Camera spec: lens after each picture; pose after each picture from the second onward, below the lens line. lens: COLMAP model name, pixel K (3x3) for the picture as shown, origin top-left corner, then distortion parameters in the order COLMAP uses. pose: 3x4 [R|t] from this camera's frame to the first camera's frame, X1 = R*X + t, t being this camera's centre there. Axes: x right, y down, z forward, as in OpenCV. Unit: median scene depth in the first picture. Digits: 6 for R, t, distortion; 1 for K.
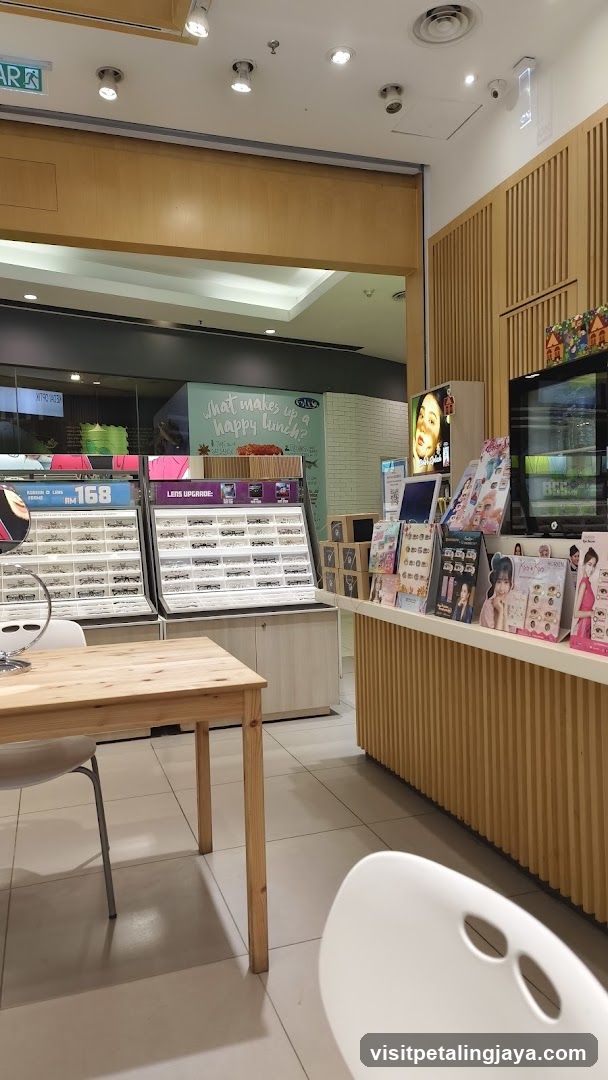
lens RADIAL K [[739.2, 0, 297.6], [0, 739.2, 540.4], [0, 0, 1]] dist [0.048982, -0.000084]
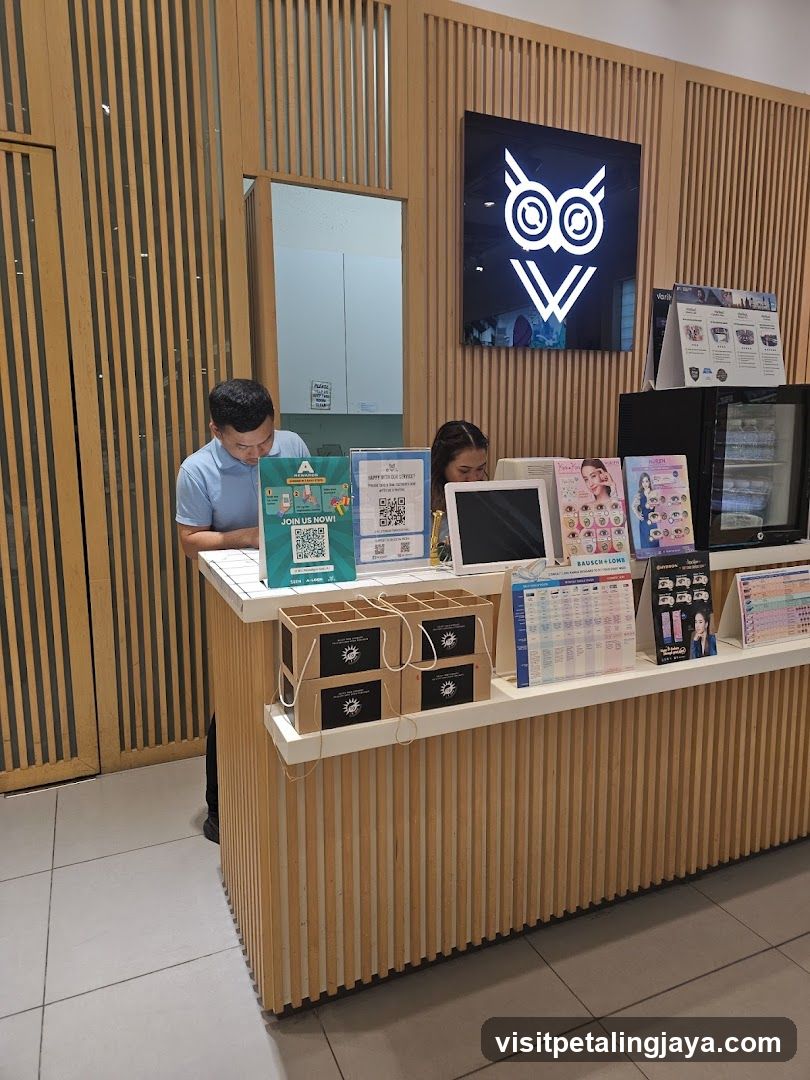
lens RADIAL K [[747.4, 0, 404.2], [0, 747.4, 513.9], [0, 0, 1]] dist [-0.004338, -0.001236]
pose [[-0.114372, -0.089828, 0.989369, -0.584302], [0.035967, 0.994876, 0.094486, -0.151087], [-0.992787, 0.046392, -0.110555, 1.413782]]
